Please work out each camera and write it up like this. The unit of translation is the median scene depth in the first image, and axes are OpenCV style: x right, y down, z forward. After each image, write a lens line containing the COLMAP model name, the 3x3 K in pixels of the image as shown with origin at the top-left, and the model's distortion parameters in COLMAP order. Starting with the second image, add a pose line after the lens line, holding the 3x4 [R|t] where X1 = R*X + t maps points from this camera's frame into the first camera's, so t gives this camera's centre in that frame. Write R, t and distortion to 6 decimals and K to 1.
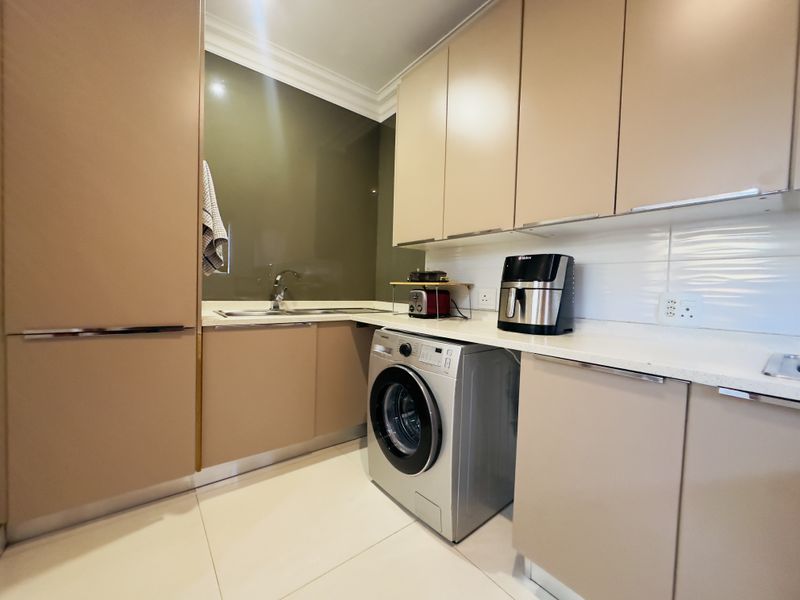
lens RADIAL K [[321.1, 0, 399.4], [0, 321.1, 300.4], [0, 0, 1]] dist [0.000019, 0.000347]
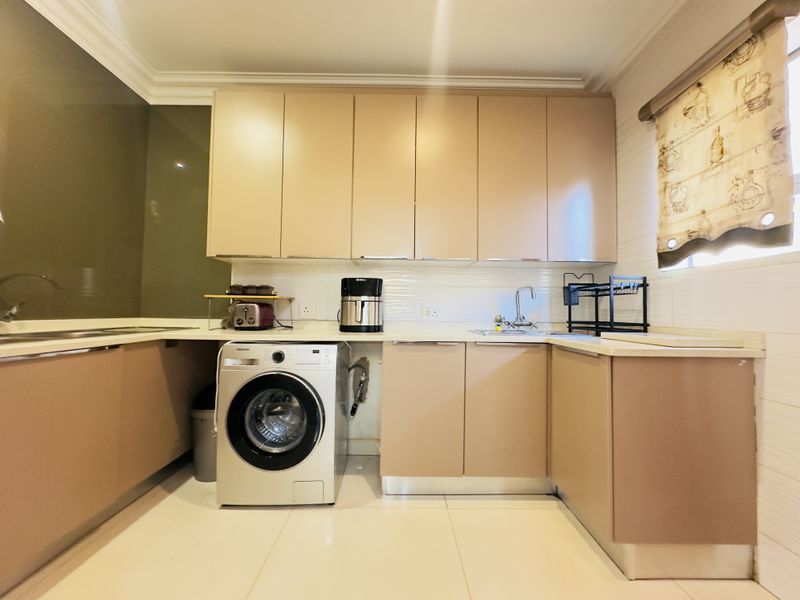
lens RADIAL K [[321.1, 0, 400.9], [0, 321.1, 299.8], [0, 0, 1]] dist [0.000019, 0.000347]
pose [[0.610442, 0.006825, 0.792031, -0.460540], [0.033088, 0.998870, -0.034109, 0.008352], [-0.791369, 0.047028, 0.609527, -0.006221]]
